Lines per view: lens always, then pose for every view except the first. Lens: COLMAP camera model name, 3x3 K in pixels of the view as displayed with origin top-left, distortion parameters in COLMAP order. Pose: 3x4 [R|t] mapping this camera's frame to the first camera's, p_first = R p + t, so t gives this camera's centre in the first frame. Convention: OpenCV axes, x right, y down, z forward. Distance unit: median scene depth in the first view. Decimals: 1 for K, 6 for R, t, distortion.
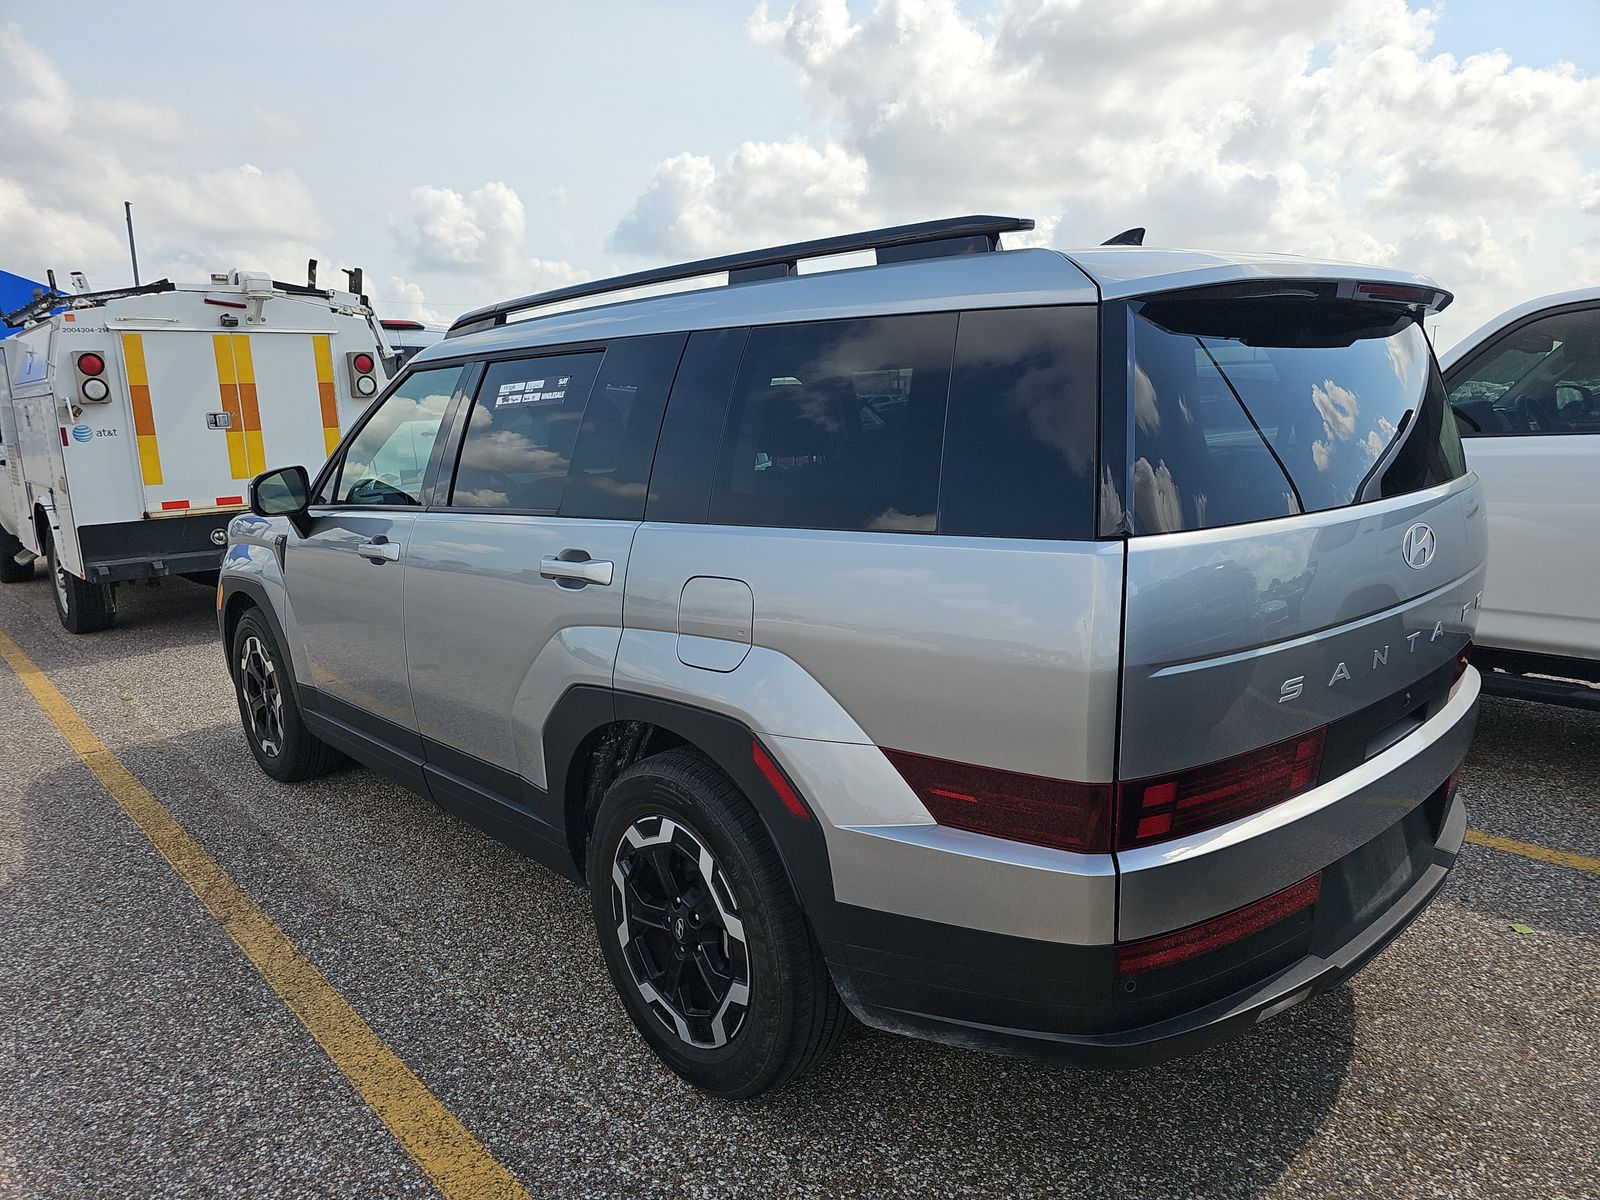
lens RADIAL K [[1070.9, 0, 801.1], [0, 1070.9, 613.2], [0, 0, 1]] dist [0.039969, -0.042459]
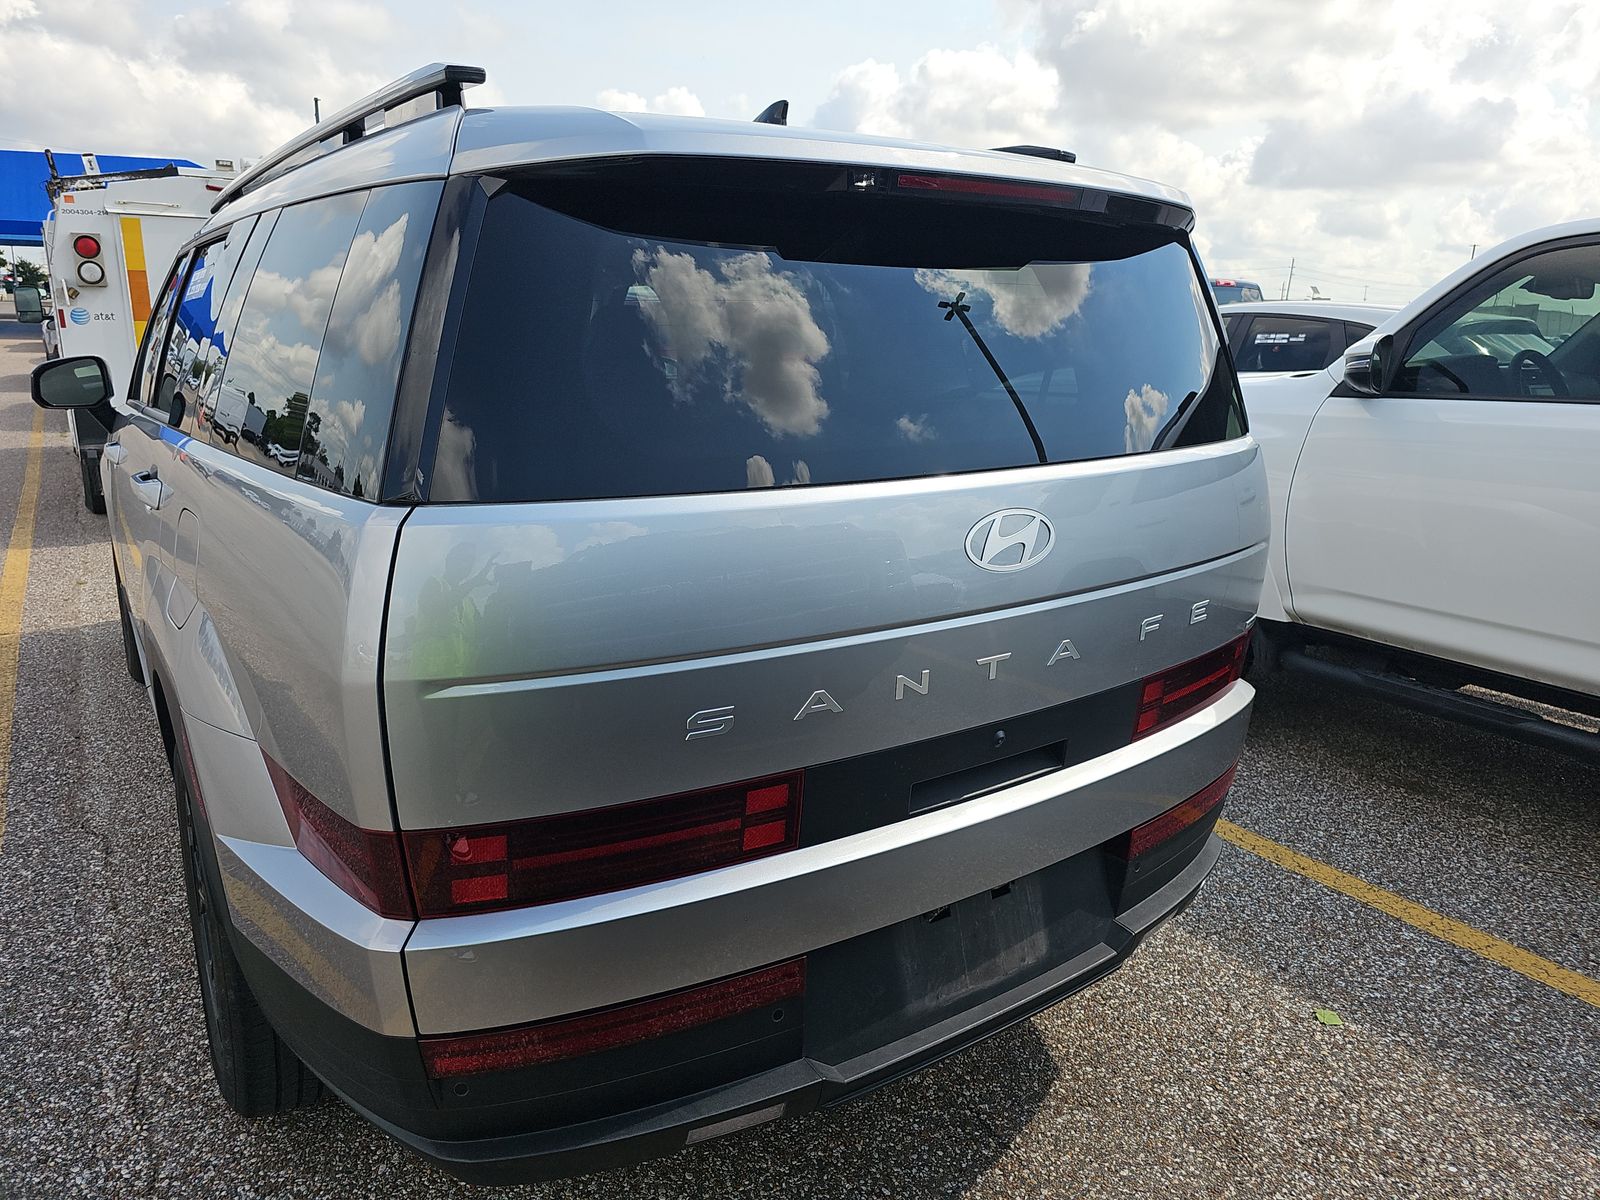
lens RADIAL K [[1079.8, 0, 808.7], [0, 1079.8, 588.2], [0, 0, 1]] dist [0.029337, -0.030021]
pose [[0.988927, 0.079788, -0.125130, 0.280430], [-0.073689, 0.995891, 0.052643, -0.030396], [0.128816, -0.042839, 0.990743, 0.128141]]
